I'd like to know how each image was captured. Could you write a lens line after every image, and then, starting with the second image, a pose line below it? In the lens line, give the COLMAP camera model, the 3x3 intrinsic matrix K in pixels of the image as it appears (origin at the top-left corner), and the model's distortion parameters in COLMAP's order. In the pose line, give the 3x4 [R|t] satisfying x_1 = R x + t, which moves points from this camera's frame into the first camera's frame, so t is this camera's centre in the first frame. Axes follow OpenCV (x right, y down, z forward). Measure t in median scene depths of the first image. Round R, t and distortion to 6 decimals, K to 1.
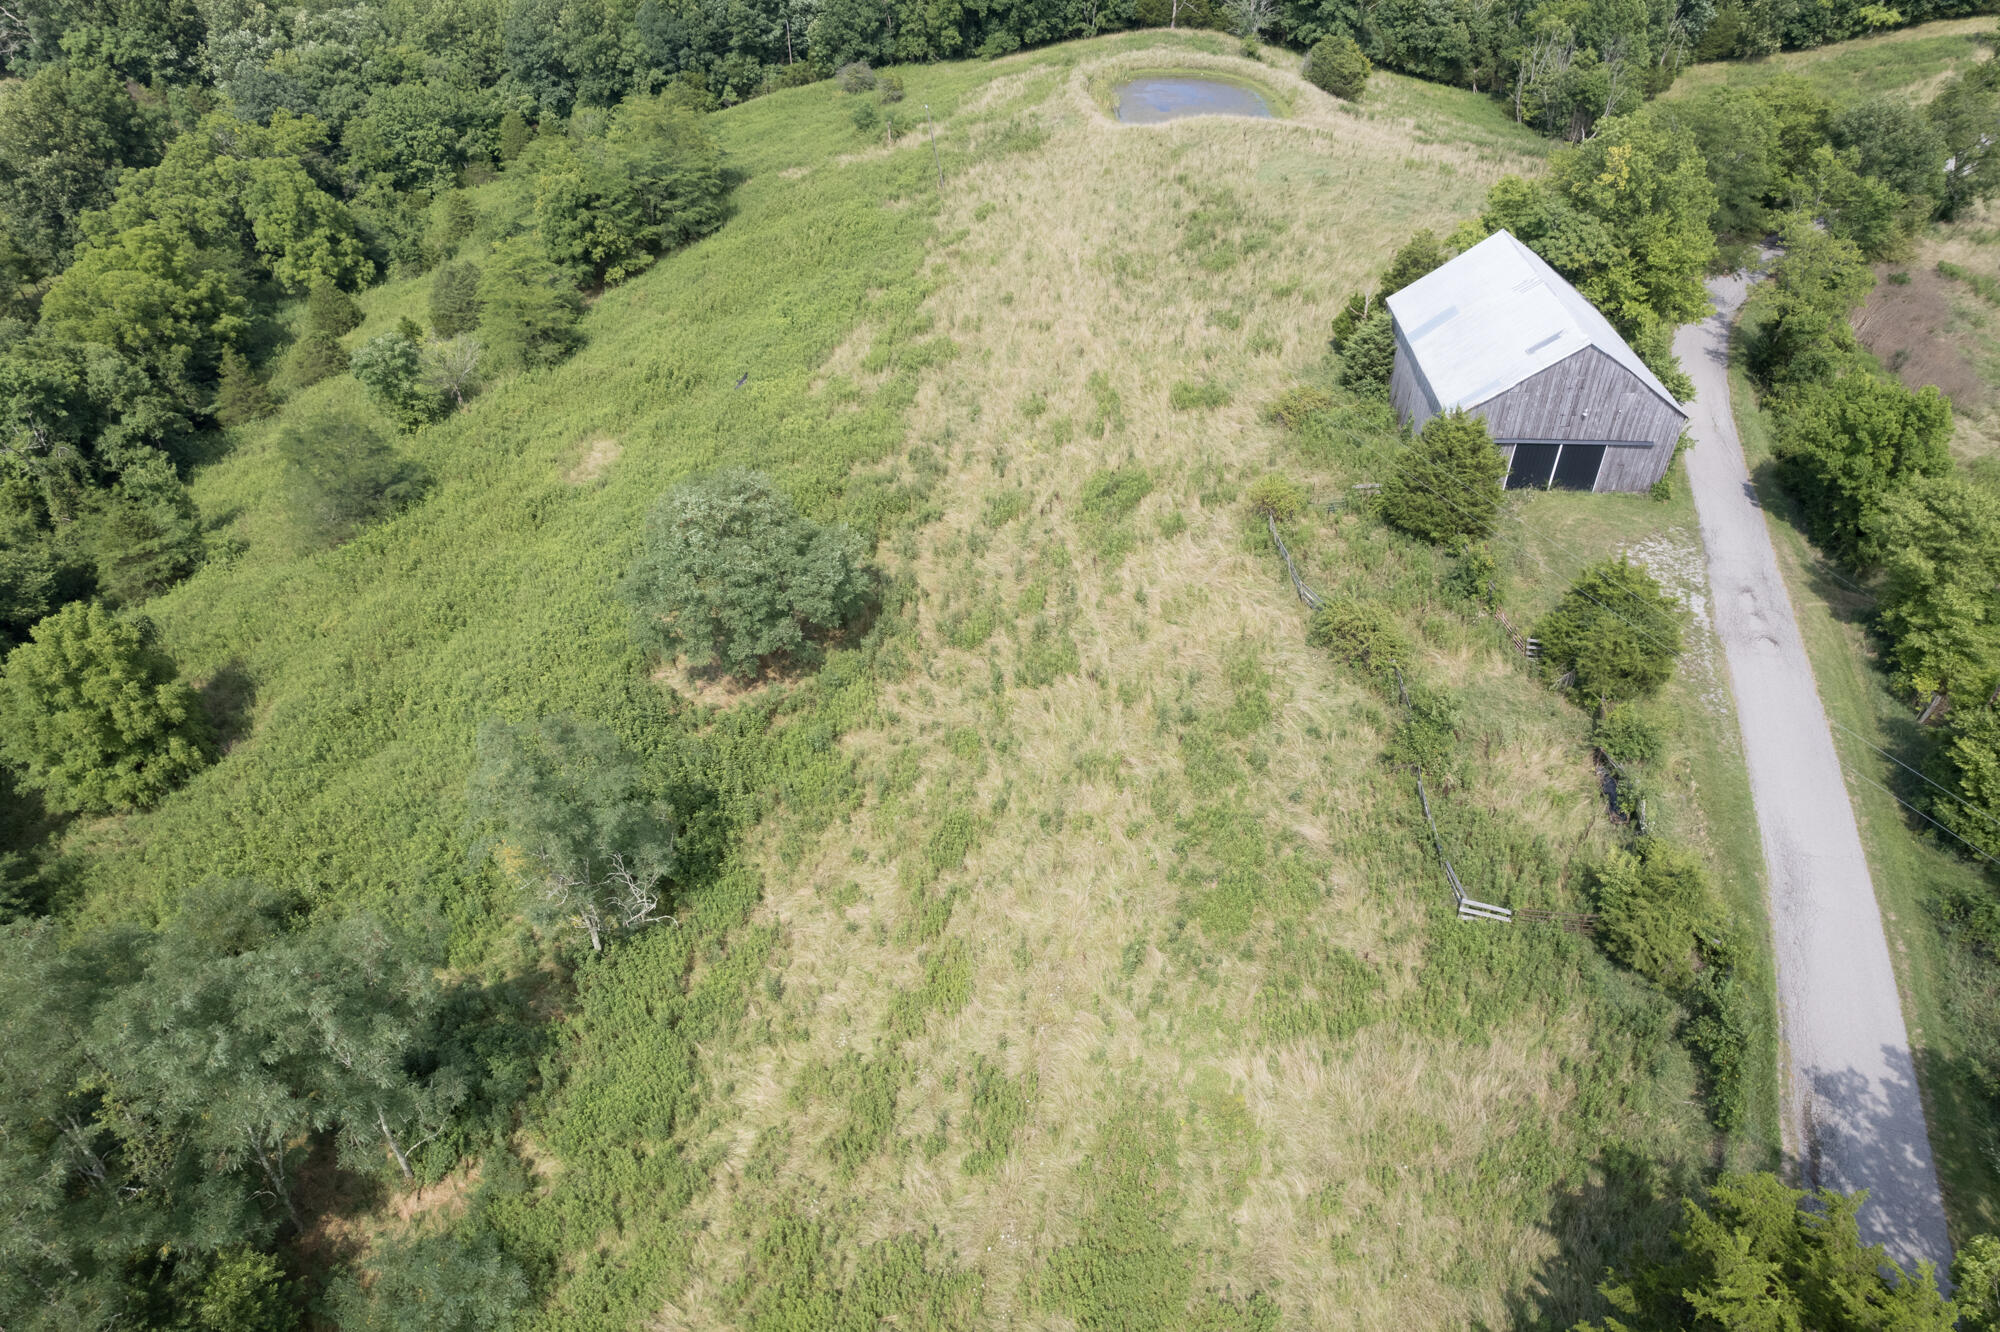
lens RADIAL K [[1254.5, 0, 1007.2], [0, 1254.5, 679.4], [0, 0, 1]] dist [-0.047722, 0.020902]
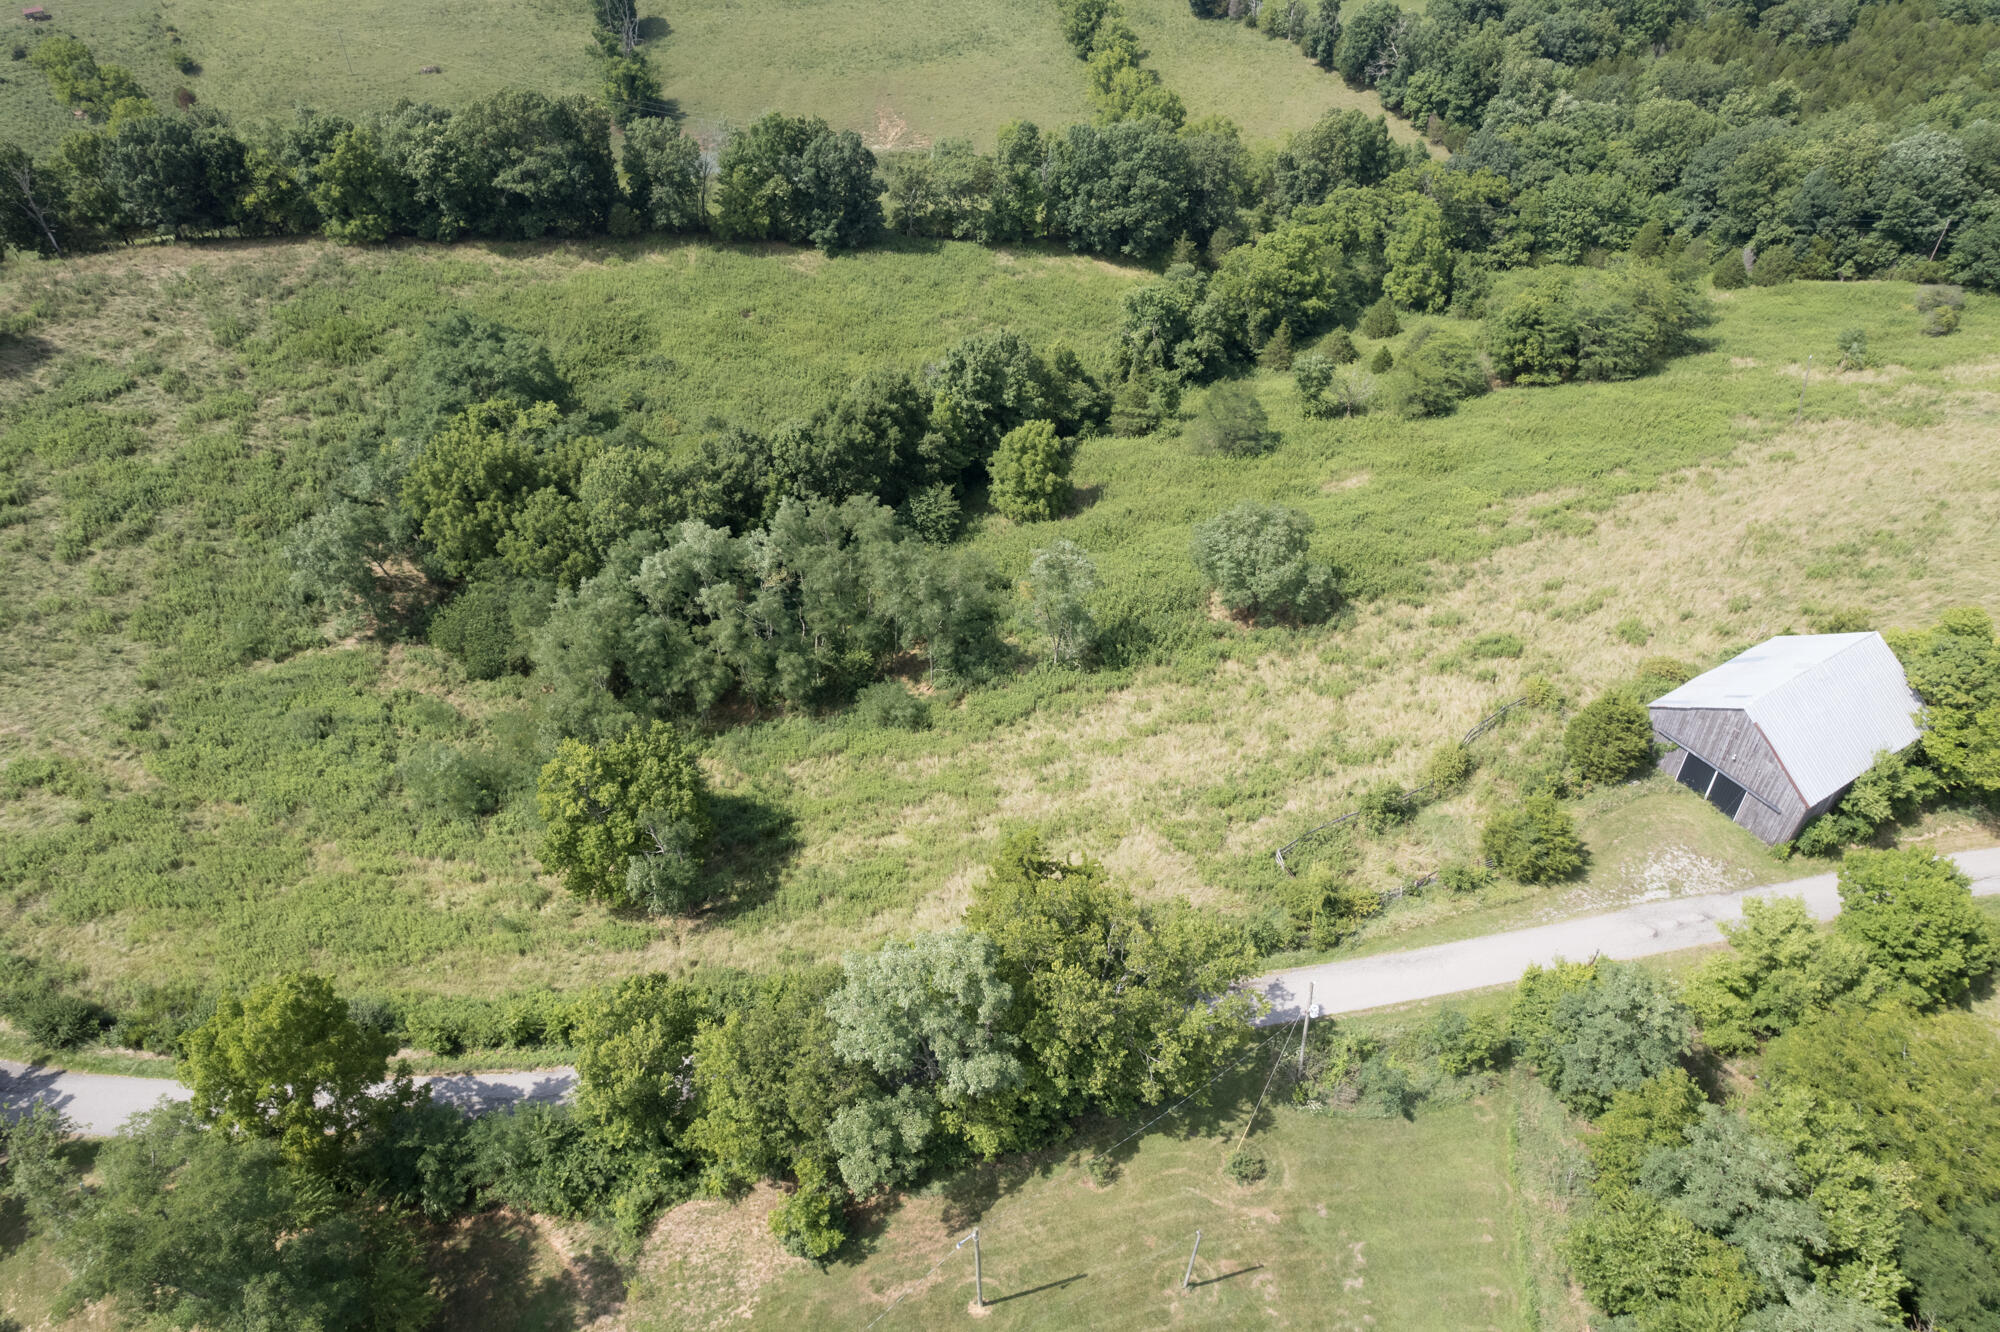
lens RADIAL K [[1254.5, 0, 1003.4], [0, 1254.5, 661.6], [0, 0, 1]] dist [-0.047722, 0.020902]
pose [[0.531910, 0.527516, -0.662419, 0.566515], [-0.528573, 0.817984, 0.226966, -0.120357], [0.661576, 0.229411, 0.713924, -0.313621]]
